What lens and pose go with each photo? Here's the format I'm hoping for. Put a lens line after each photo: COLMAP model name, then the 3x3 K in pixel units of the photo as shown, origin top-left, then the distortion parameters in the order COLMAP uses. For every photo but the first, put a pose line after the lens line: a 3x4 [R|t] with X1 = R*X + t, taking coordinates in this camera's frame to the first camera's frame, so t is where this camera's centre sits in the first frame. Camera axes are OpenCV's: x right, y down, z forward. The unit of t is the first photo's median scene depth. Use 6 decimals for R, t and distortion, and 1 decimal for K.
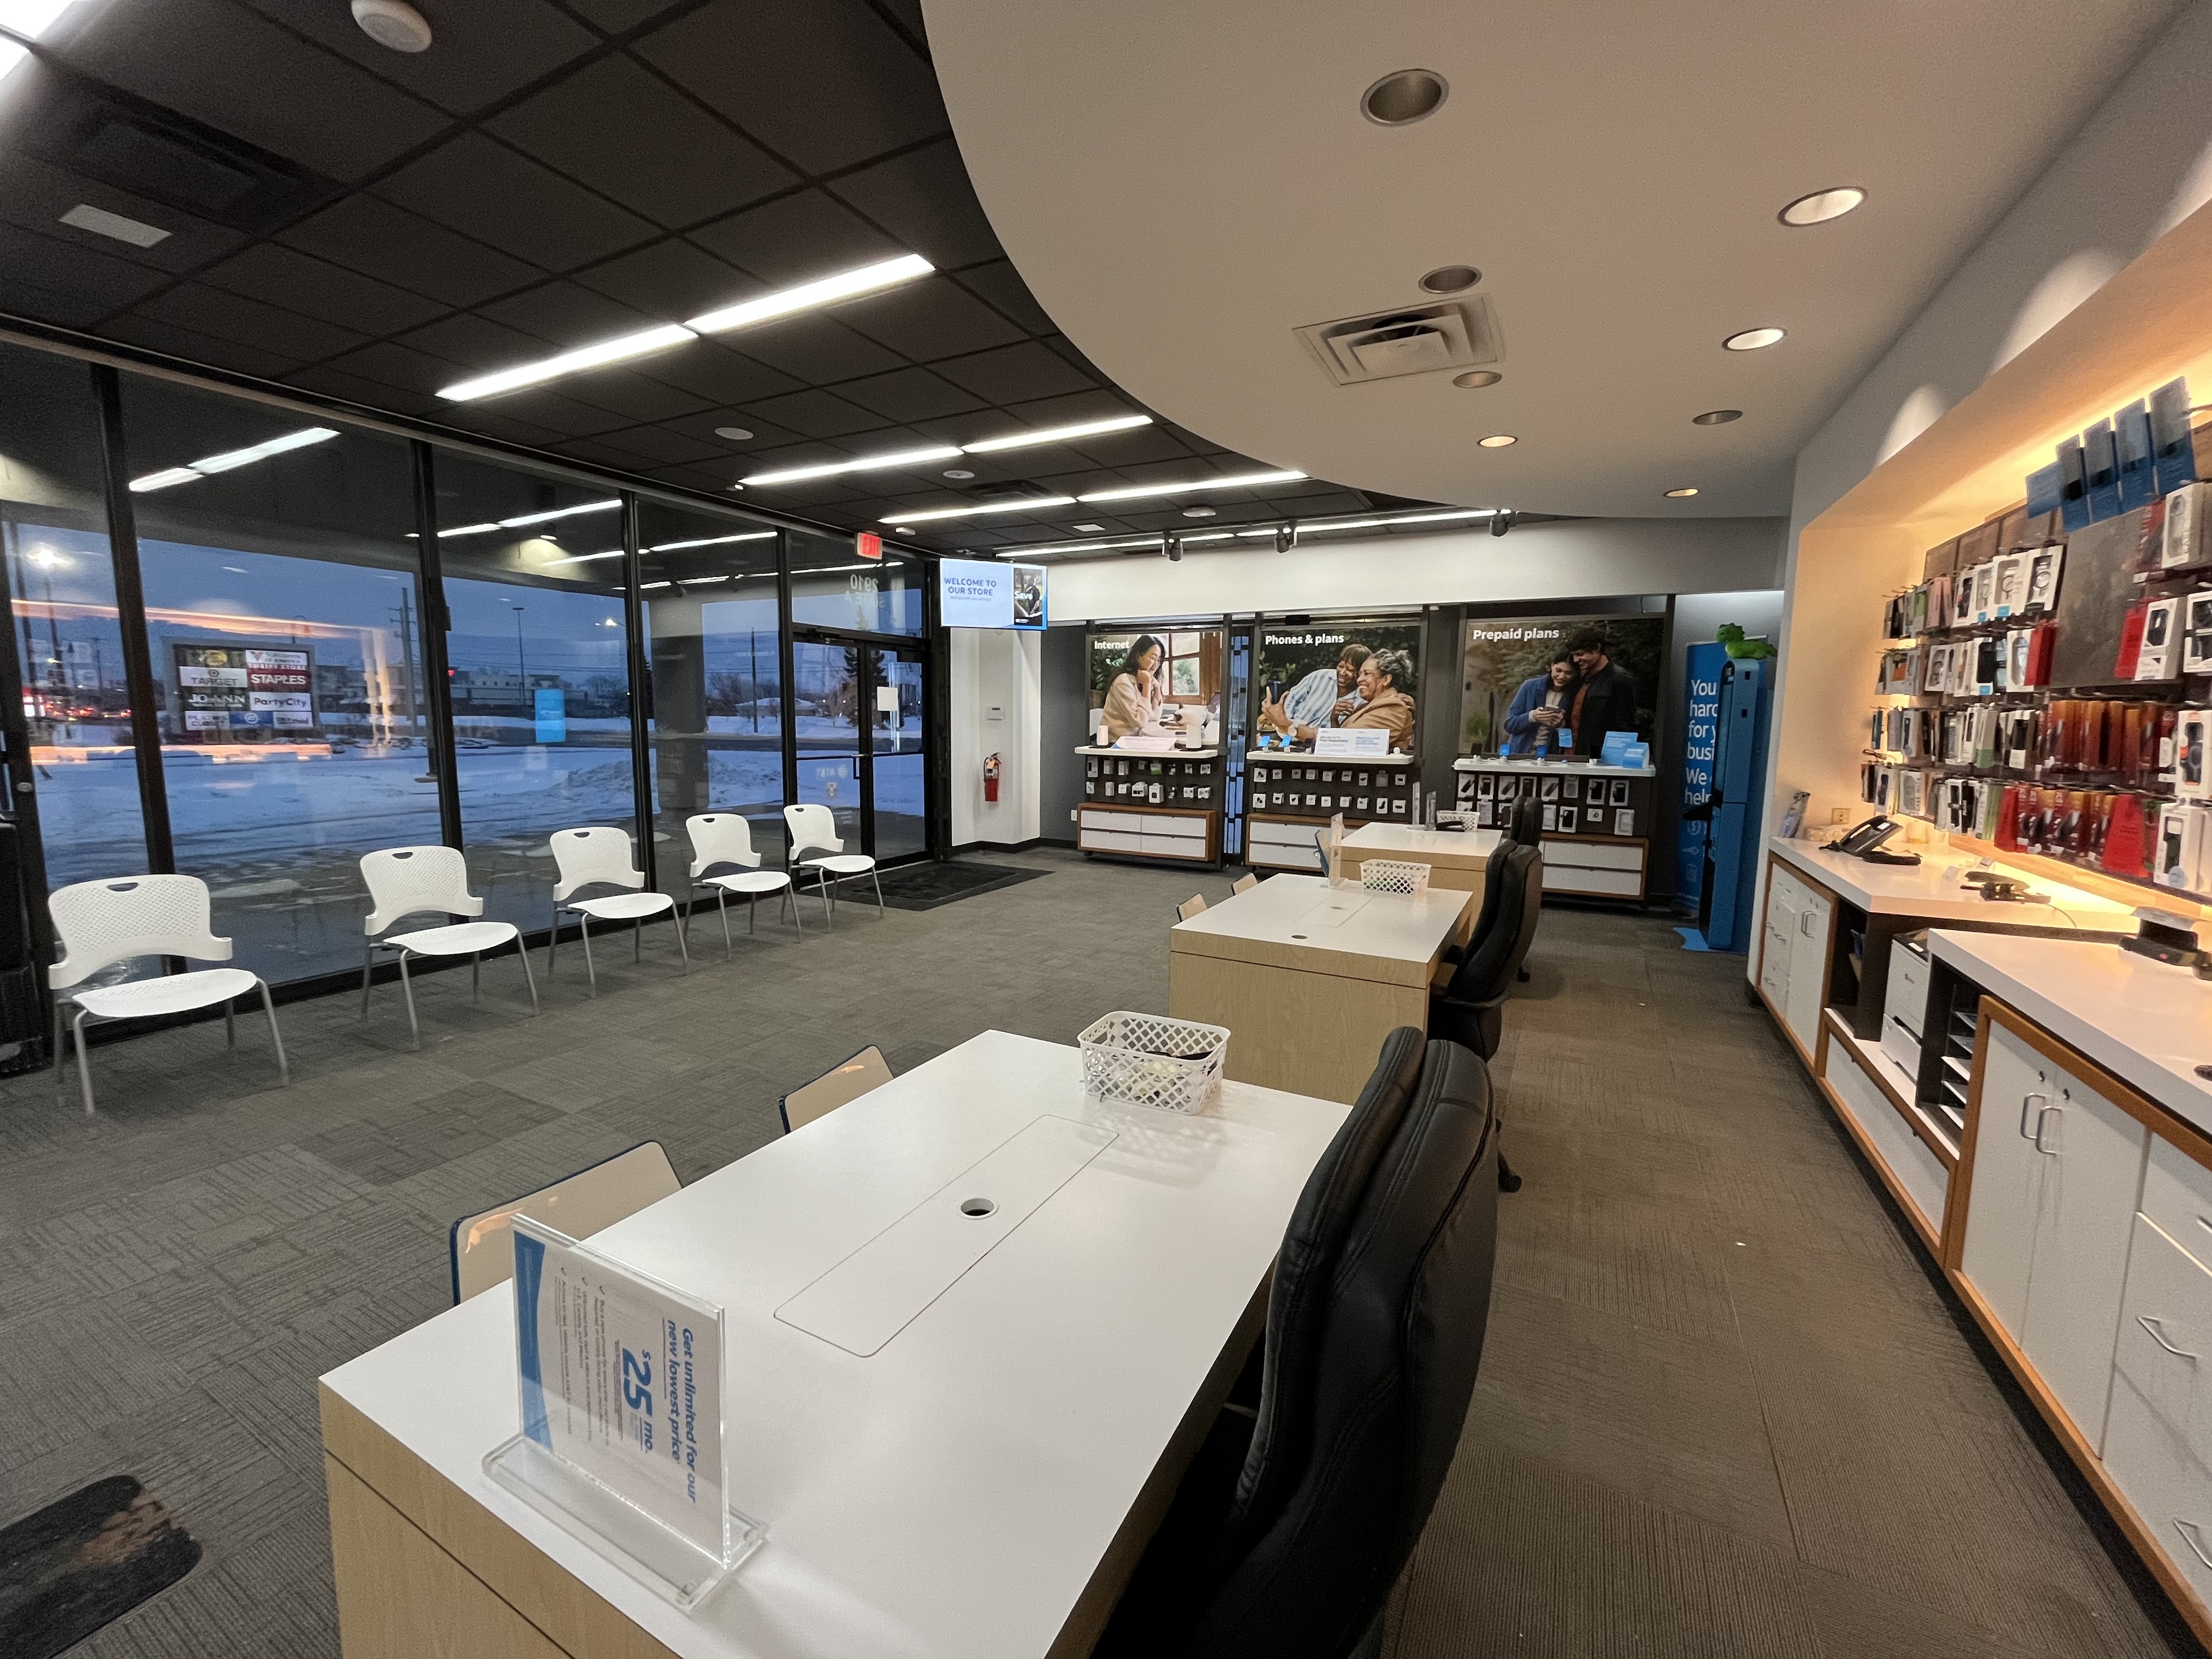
lens RADIAL K [[893.3, 0, 1106.0], [0, 893.3, 829.5], [0, 0, 1]] dist [0.001129, 0.000561]
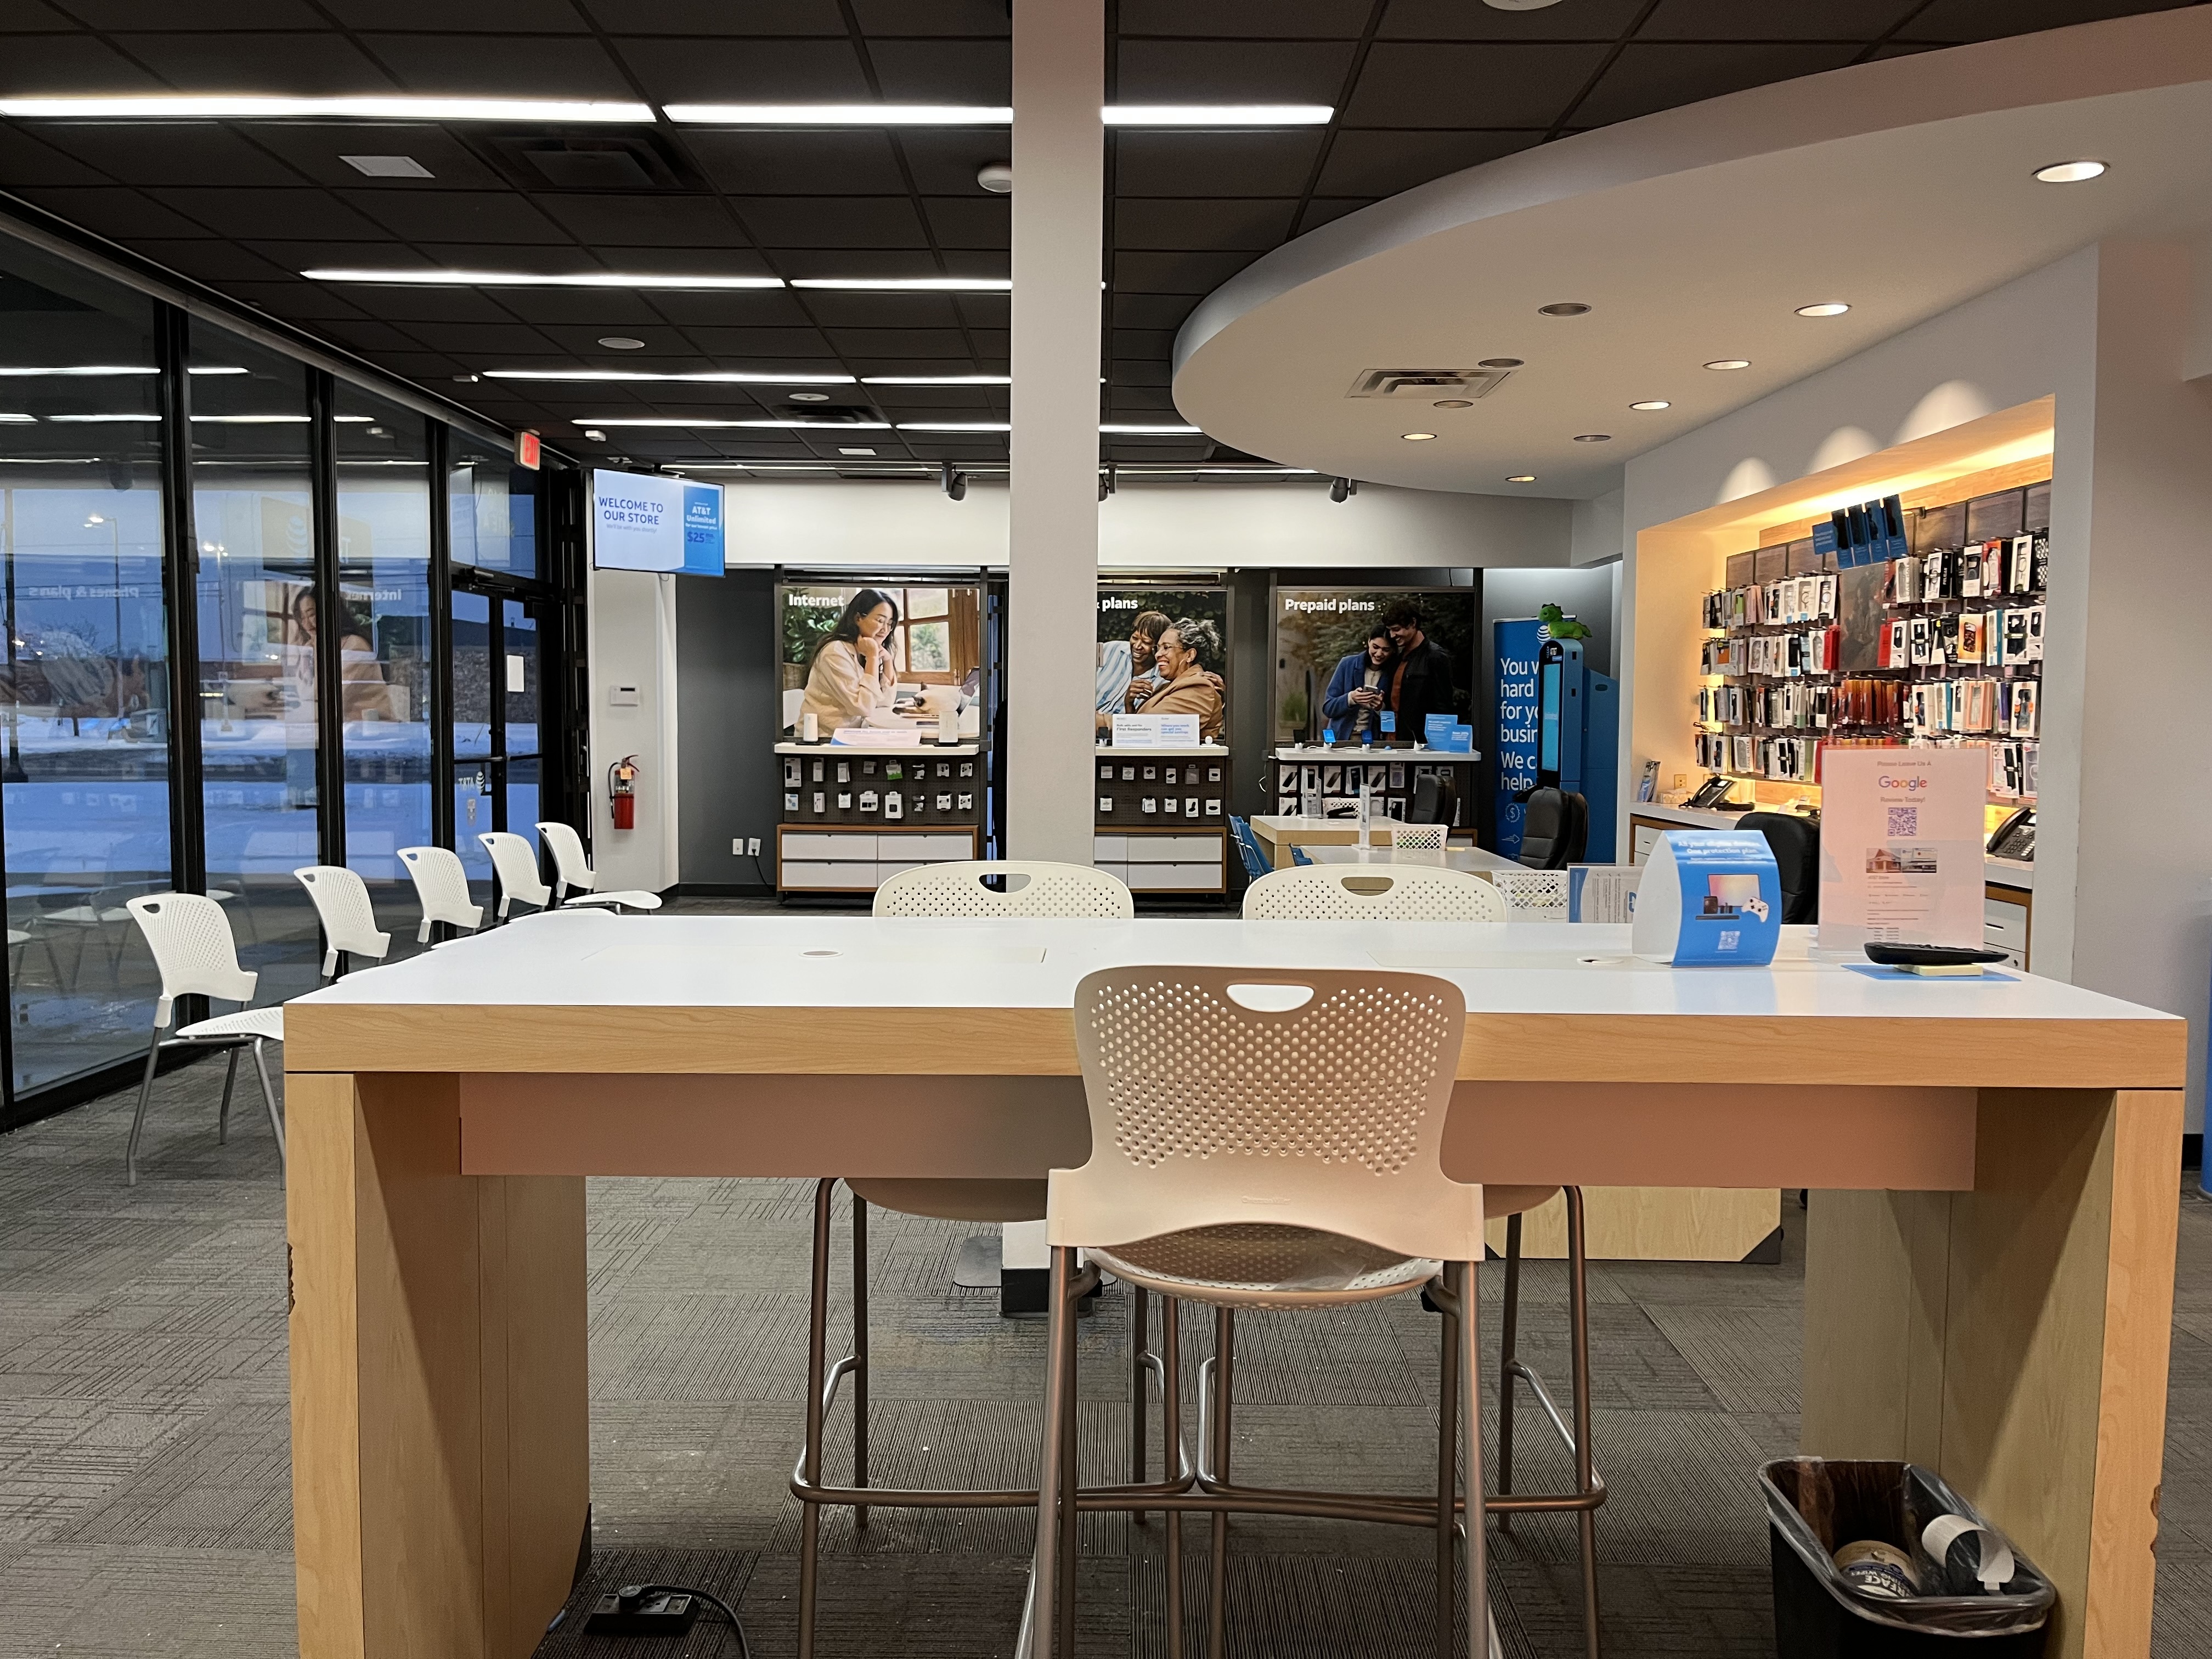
lens RADIAL K [[1705.0, 0, 1106.0], [0, 1705.0, 829.5], [0, 0, 1]] dist [0.113308, -0.002430]
pose [[0.885216, -0.038217, 0.463608, -0.518525], [0.063343, 0.997240, -0.038739, 0.052255], [-0.460848, 0.063659, 0.885193, -0.370258]]
